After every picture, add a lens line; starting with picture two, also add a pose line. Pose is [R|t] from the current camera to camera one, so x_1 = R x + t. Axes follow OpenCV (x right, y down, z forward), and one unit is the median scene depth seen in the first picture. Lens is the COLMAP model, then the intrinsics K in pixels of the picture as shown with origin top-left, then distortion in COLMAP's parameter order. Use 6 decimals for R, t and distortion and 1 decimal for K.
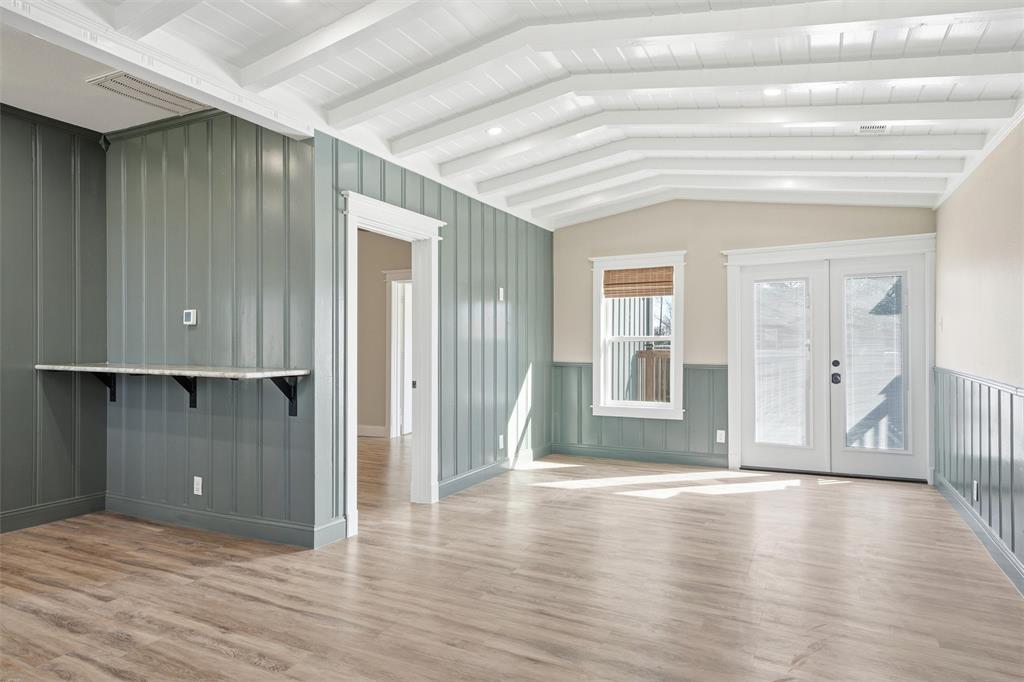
lens RADIAL K [[598.3, 0, 509.3], [0, 598.3, 346.5], [0, 0, 1]] dist [0.002551, 0.000345]
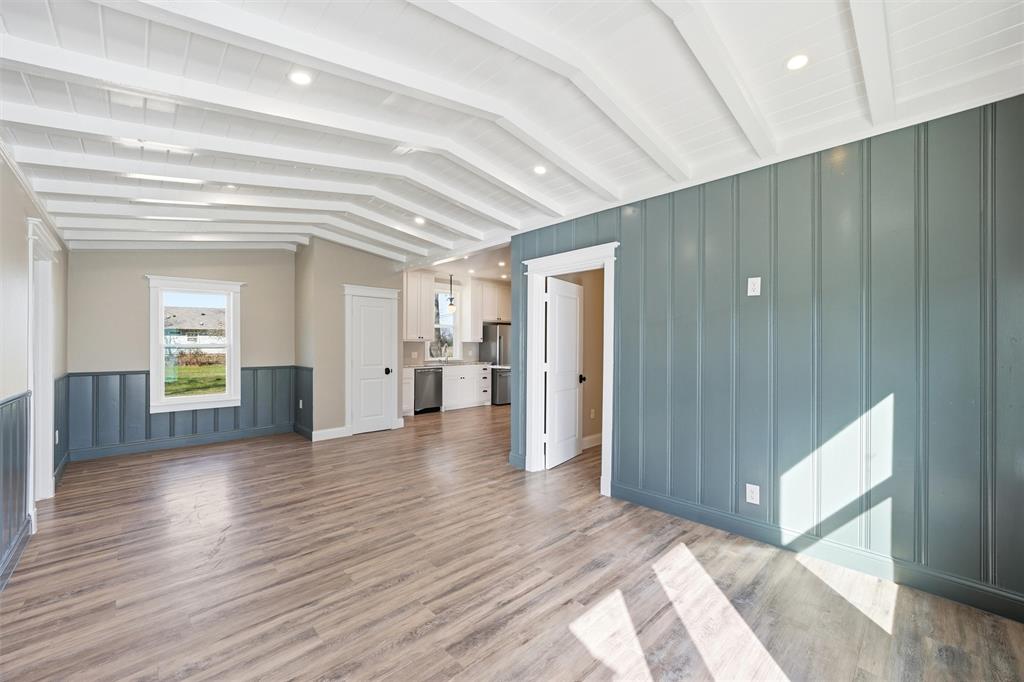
lens RADIAL K [[393.3, 0, 504.5], [0, 393.3, 345.6], [0, 0, 1]] dist [-0.001949, -0.000062]
pose [[-0.333482, -0.004907, -0.942744, 0.959805], [0.003522, 0.999973, -0.006451, -0.026274], [0.942750, -0.005472, -0.333456, 1.604136]]
